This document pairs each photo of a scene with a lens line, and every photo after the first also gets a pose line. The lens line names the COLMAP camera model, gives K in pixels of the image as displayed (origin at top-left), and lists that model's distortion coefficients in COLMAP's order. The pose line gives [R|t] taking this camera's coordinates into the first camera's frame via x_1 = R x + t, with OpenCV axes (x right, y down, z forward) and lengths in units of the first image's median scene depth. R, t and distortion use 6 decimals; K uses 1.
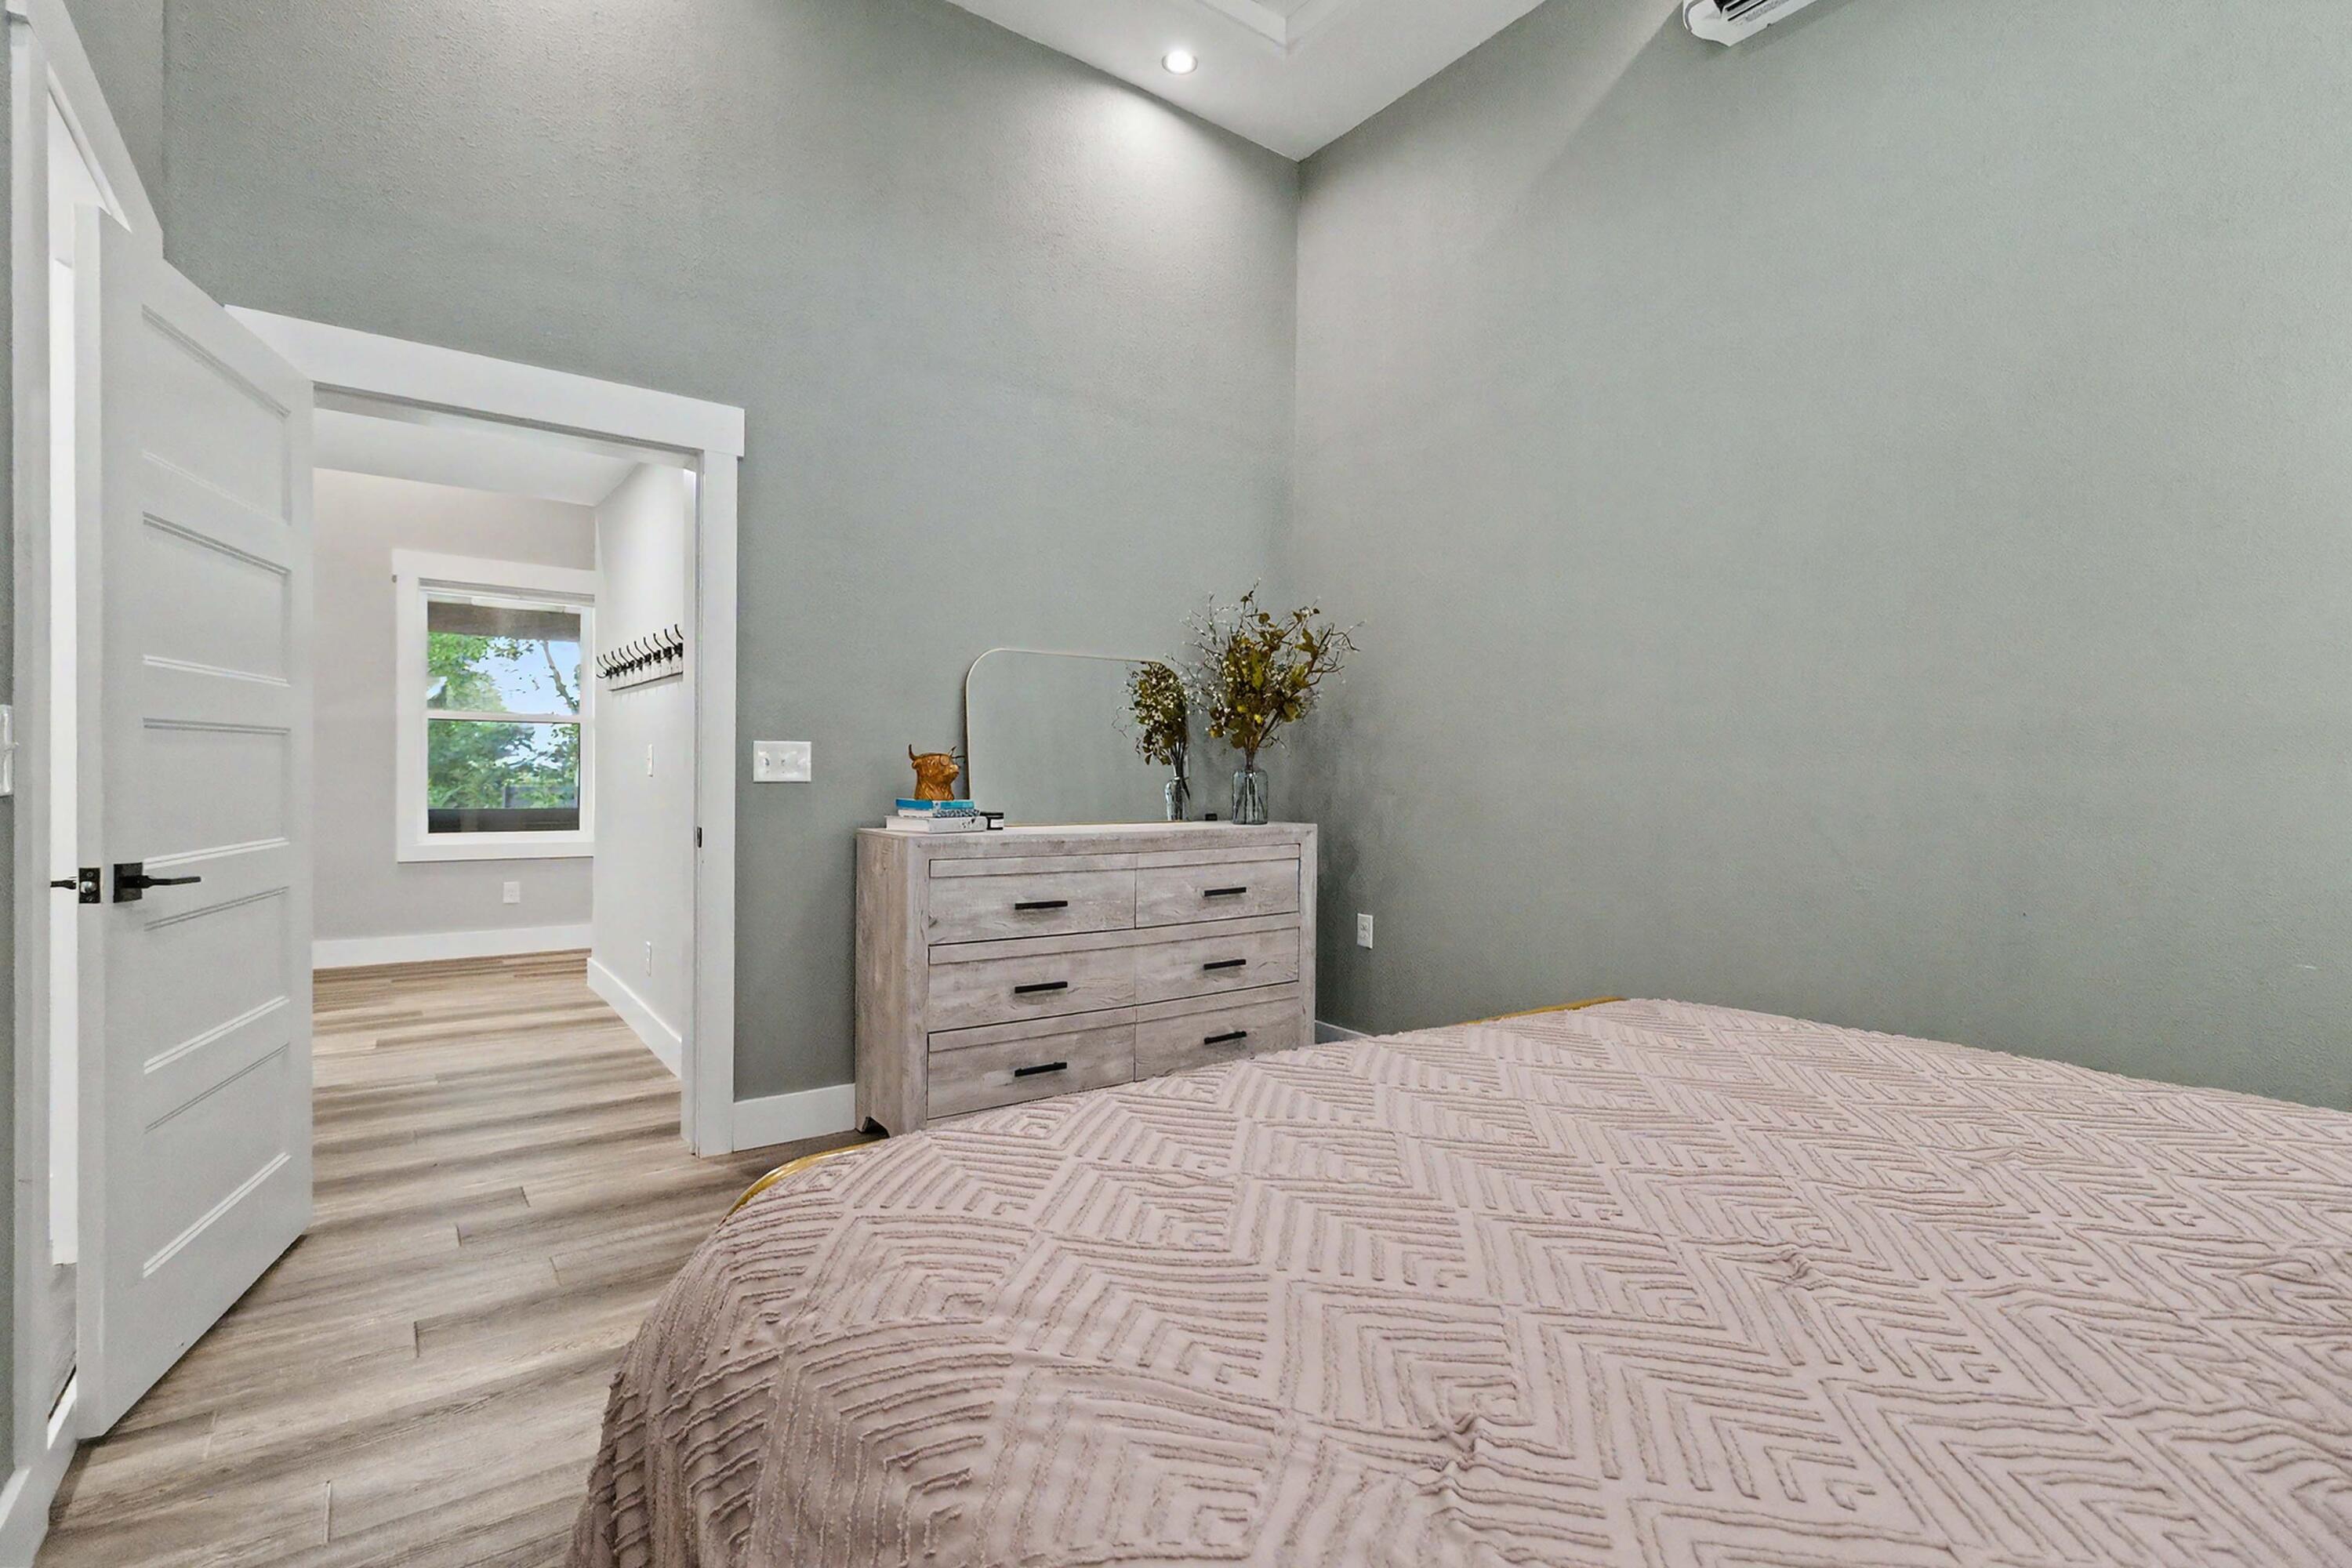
lens RADIAL K [[1083.6, 0, 1181.2], [0, 1083.6, 779.4], [0, 0, 1]] dist [0.010725, -0.000396]
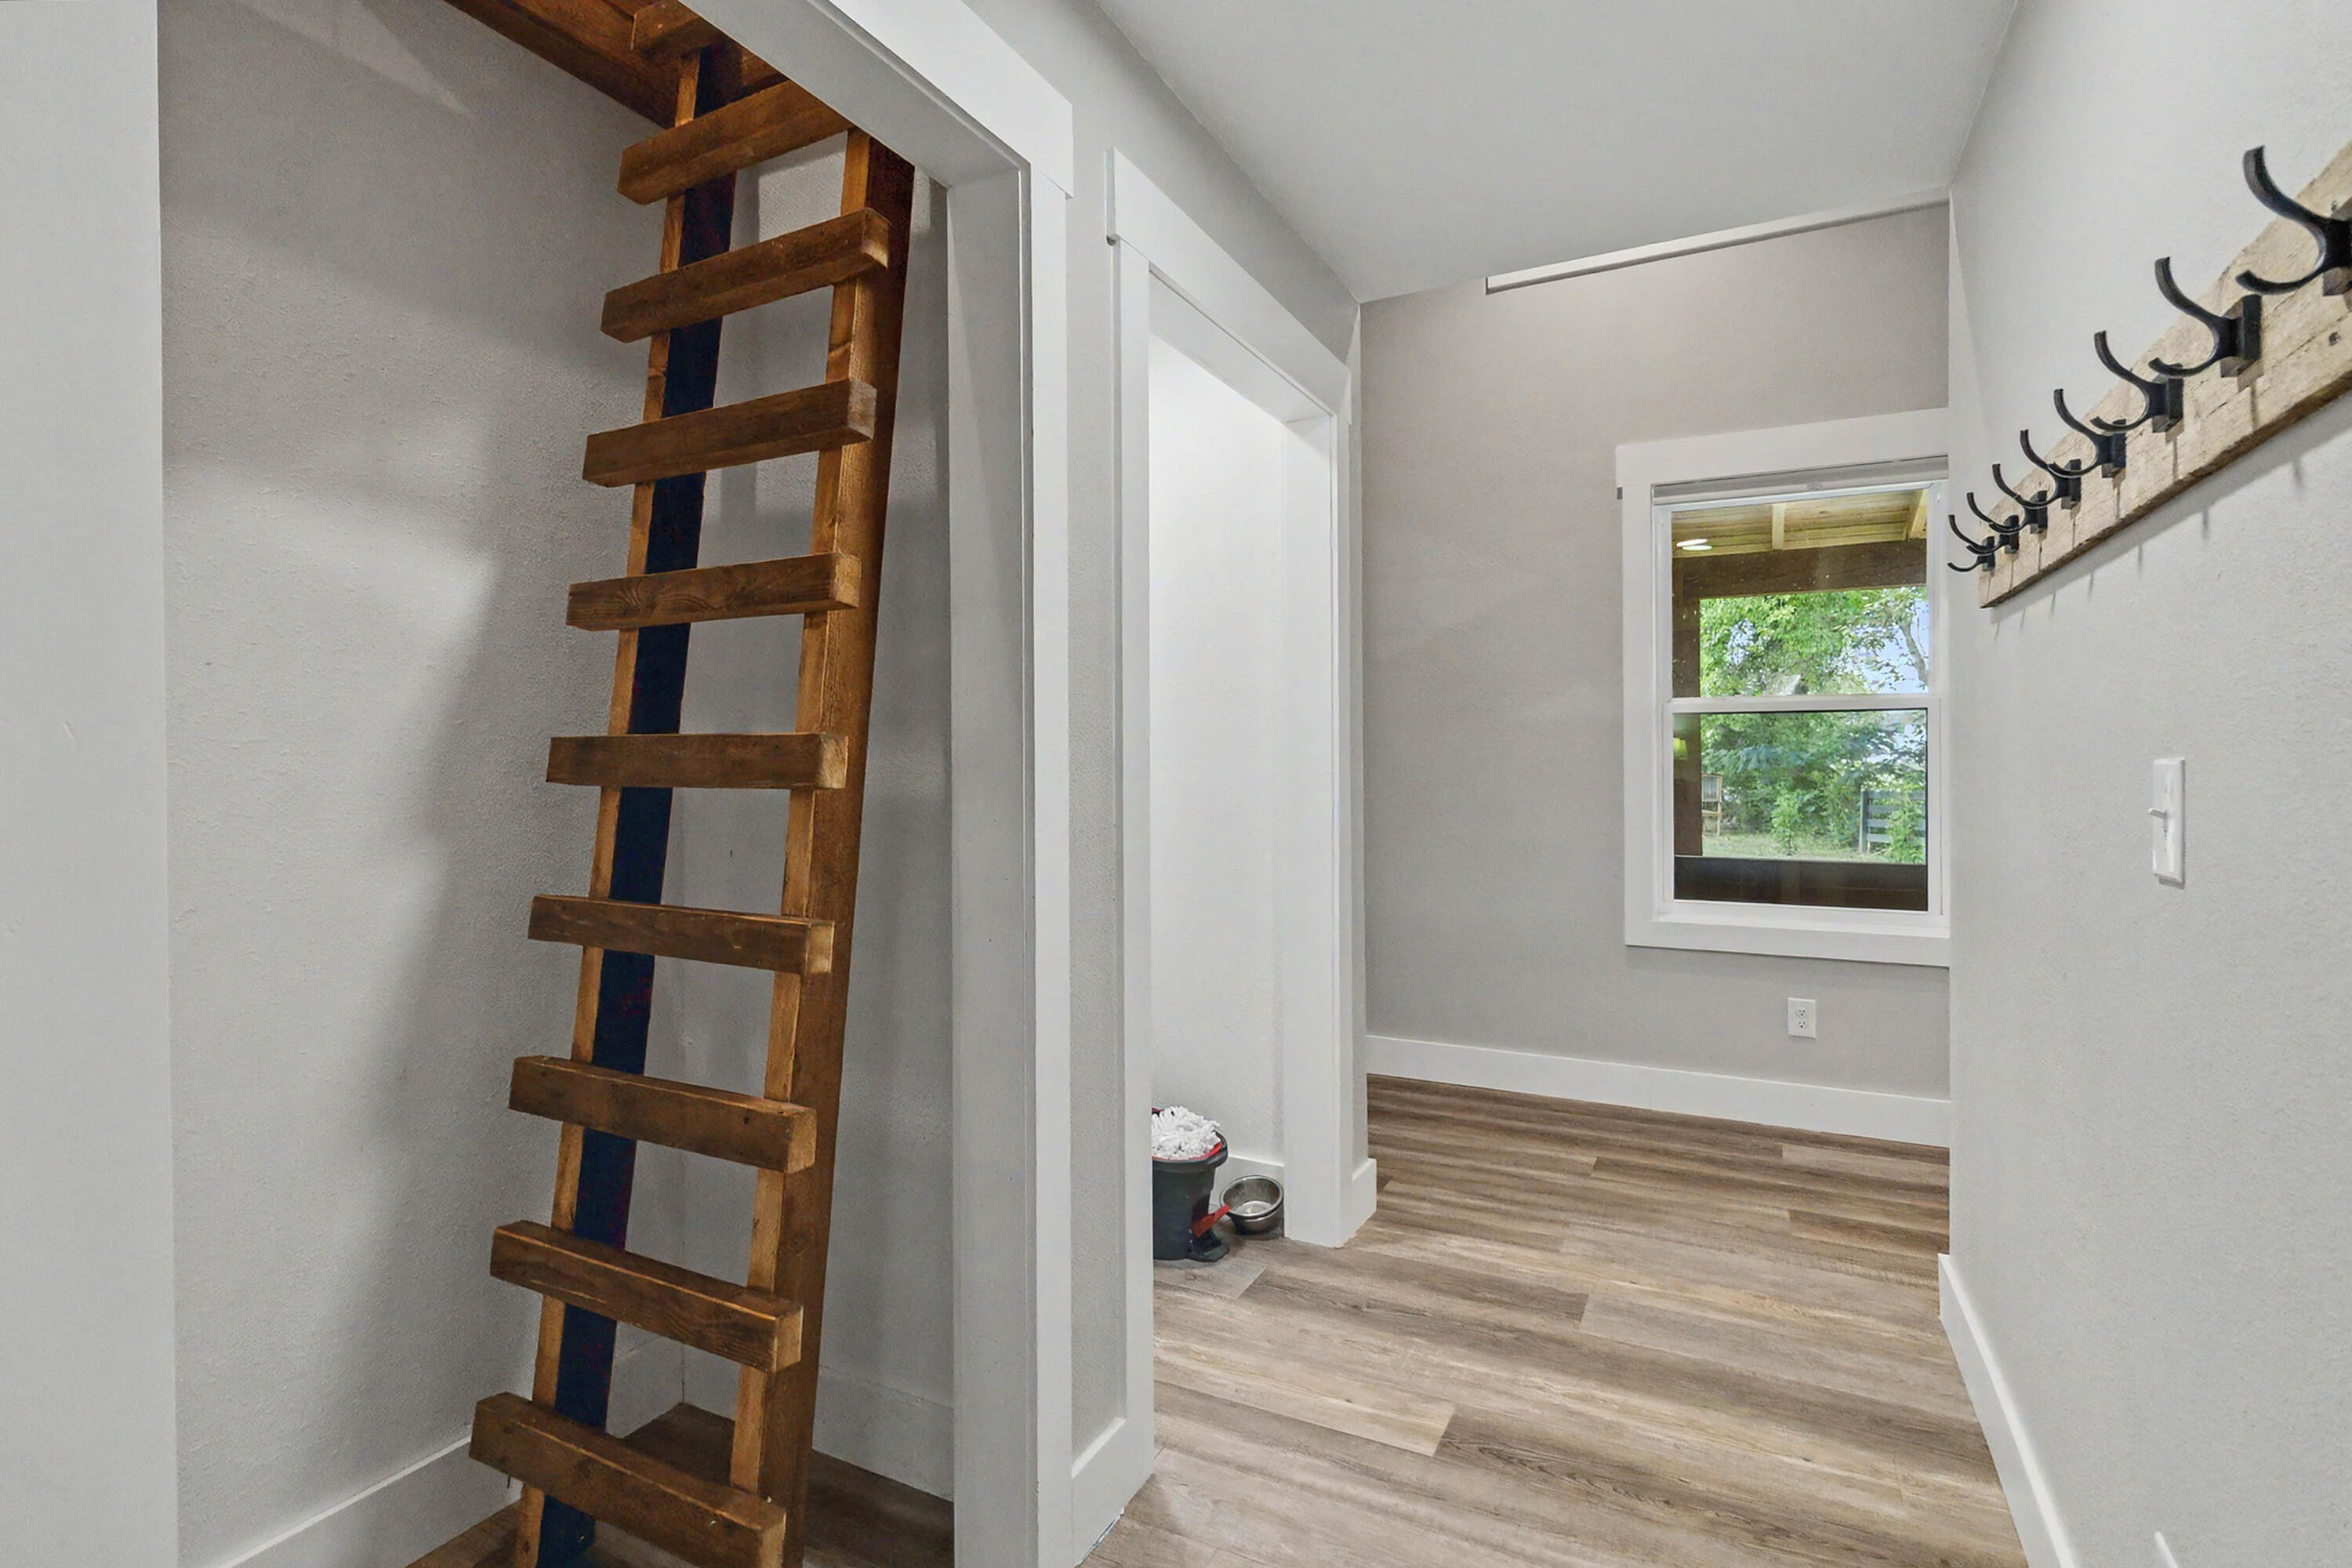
lens RADIAL K [[1083.6, 0, 1237.9], [0, 1083.6, 765.7], [0, 0, 1]] dist [0.010725, -0.000396]
pose [[0.464773, -0.011661, -0.885353, -0.078612], [0.002603, 0.999927, -0.011804, -0.005718], [0.885426, 0.003181, 0.464769, 0.149146]]
